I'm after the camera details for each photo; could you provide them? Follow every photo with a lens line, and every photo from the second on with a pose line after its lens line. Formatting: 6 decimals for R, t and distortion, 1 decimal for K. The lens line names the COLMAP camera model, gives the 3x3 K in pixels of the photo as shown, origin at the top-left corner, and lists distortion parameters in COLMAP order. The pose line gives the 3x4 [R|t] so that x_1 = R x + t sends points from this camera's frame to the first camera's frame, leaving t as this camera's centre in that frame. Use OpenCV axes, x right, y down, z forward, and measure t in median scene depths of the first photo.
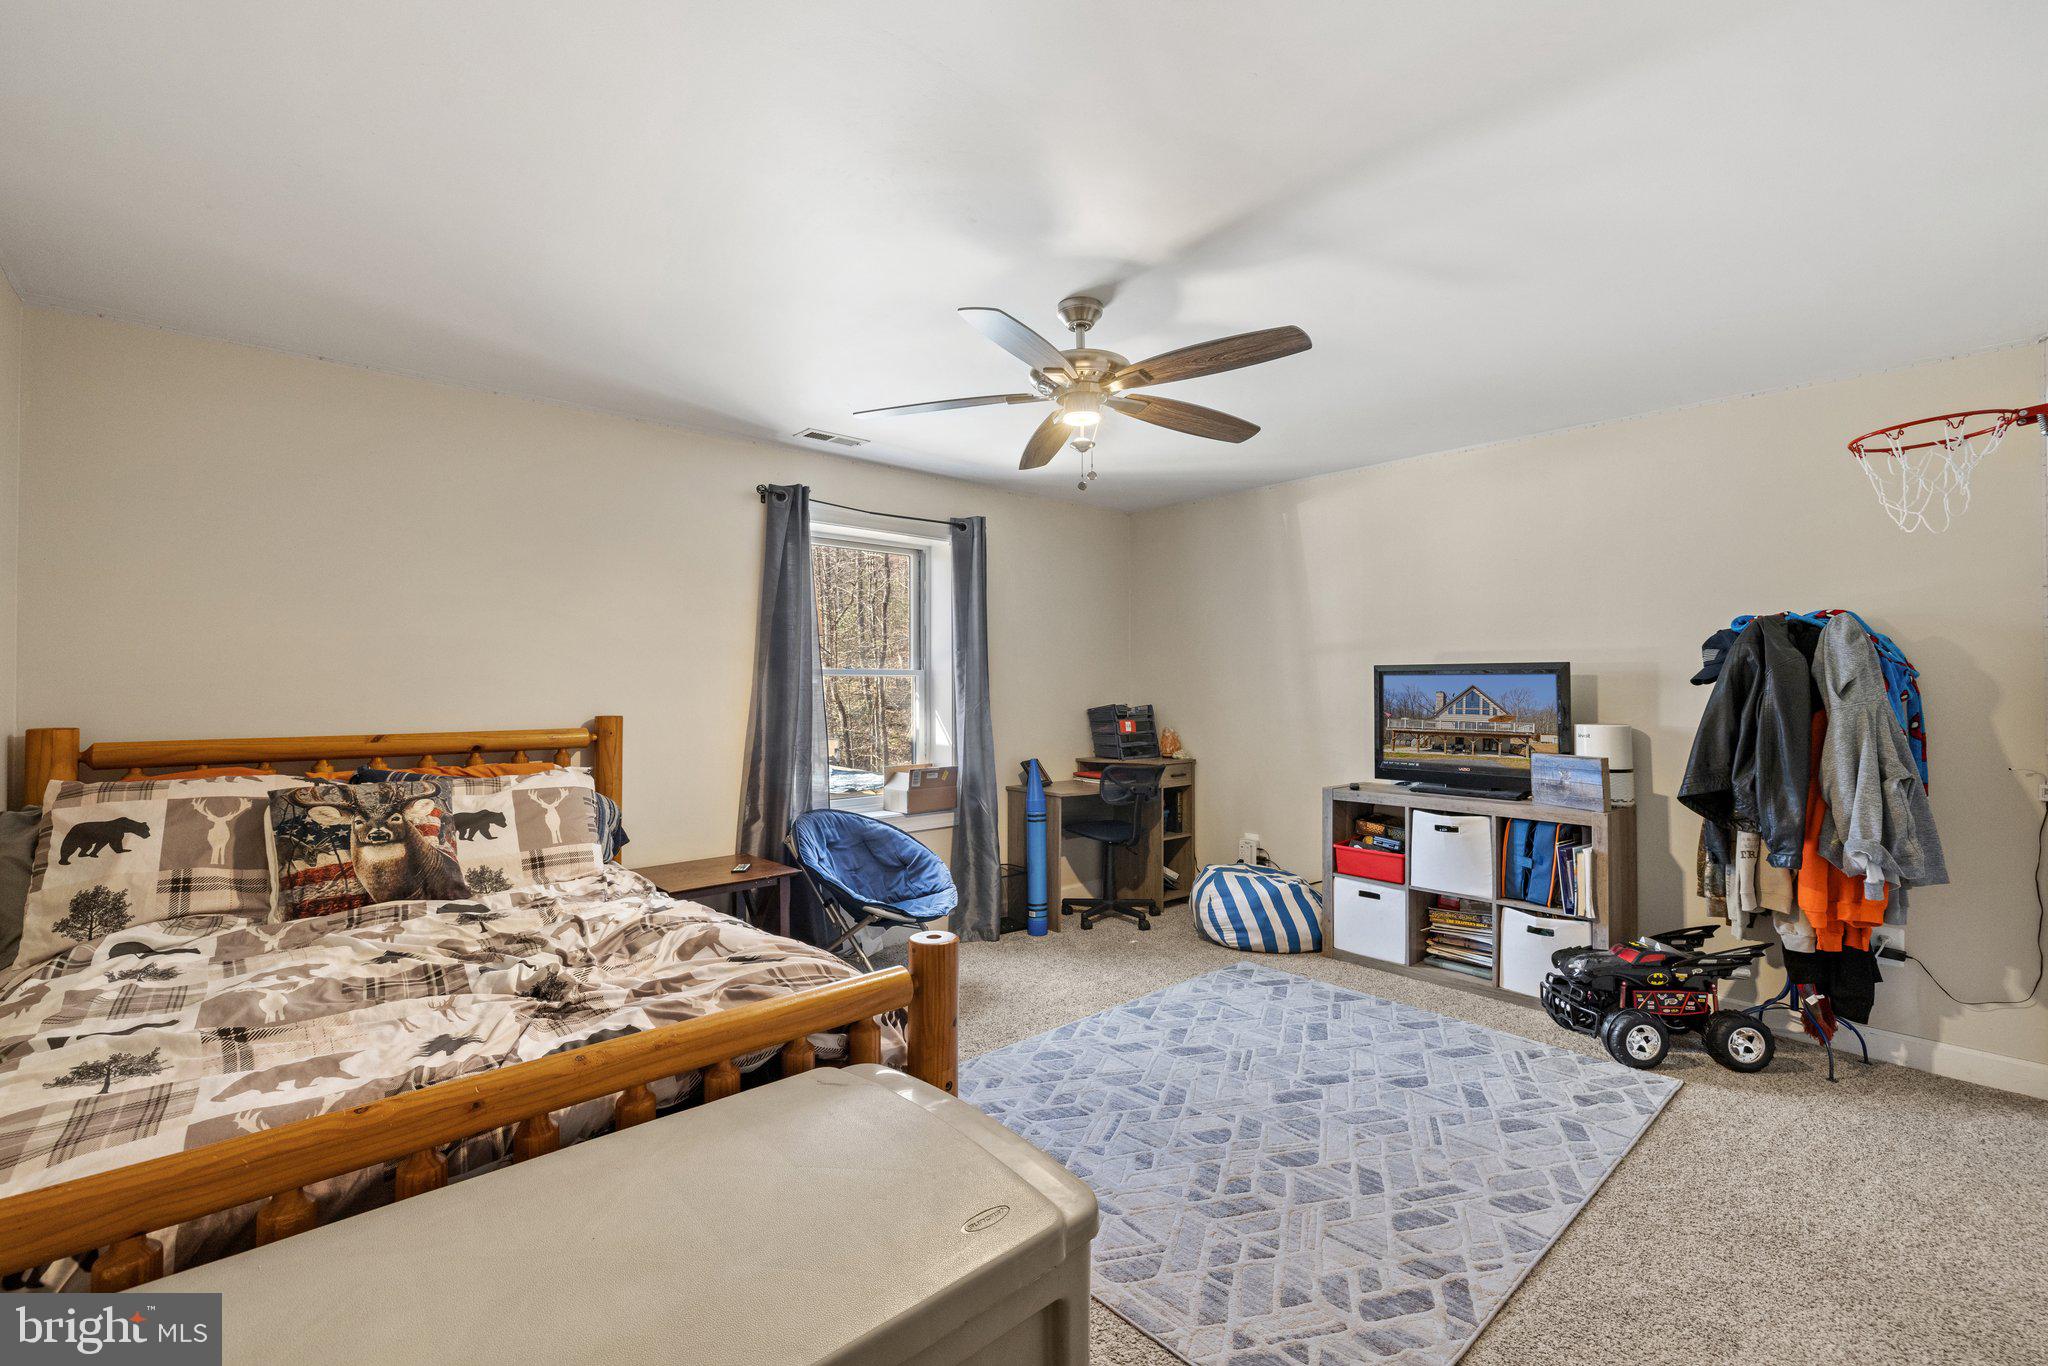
lens RADIAL K [[857.7, 0, 1013.7], [0, 857.7, 678.2], [0, 0, 1]] dist [-0.001706, 0.002358]
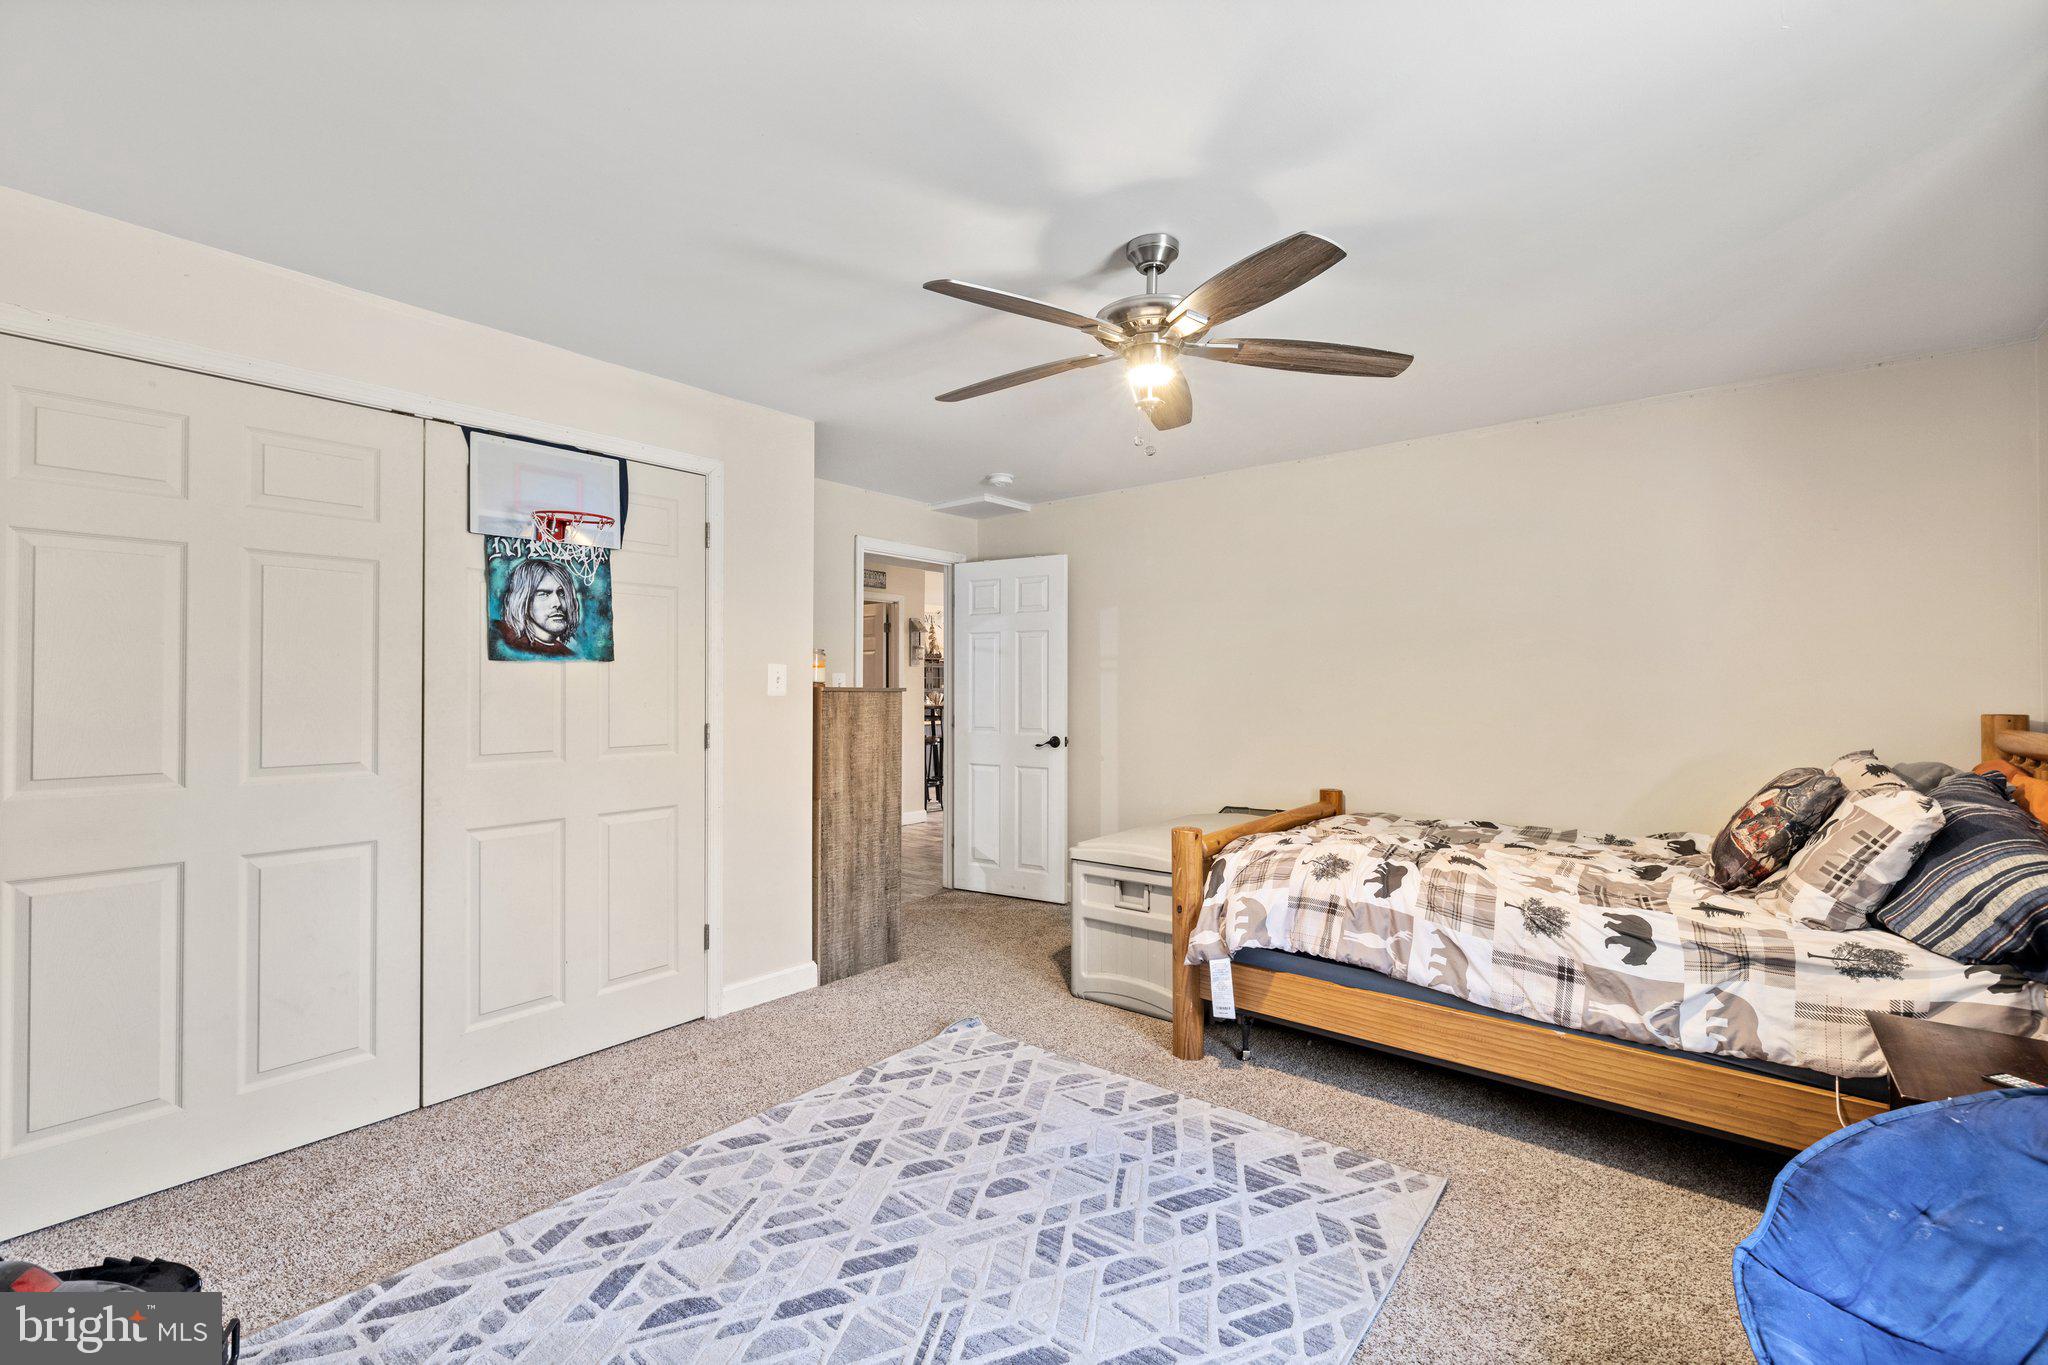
lens RADIAL K [[857.7, 0, 1024.3], [0, 857.7, 682.4], [0, 0, 1]] dist [-0.001706, 0.002358]
pose [[-0.985795, 0.000415, -0.167955, 0.381390], [0.002328, 0.999935, -0.011191, 0.028421], [0.167939, -0.011423, -0.985731, 1.975045]]
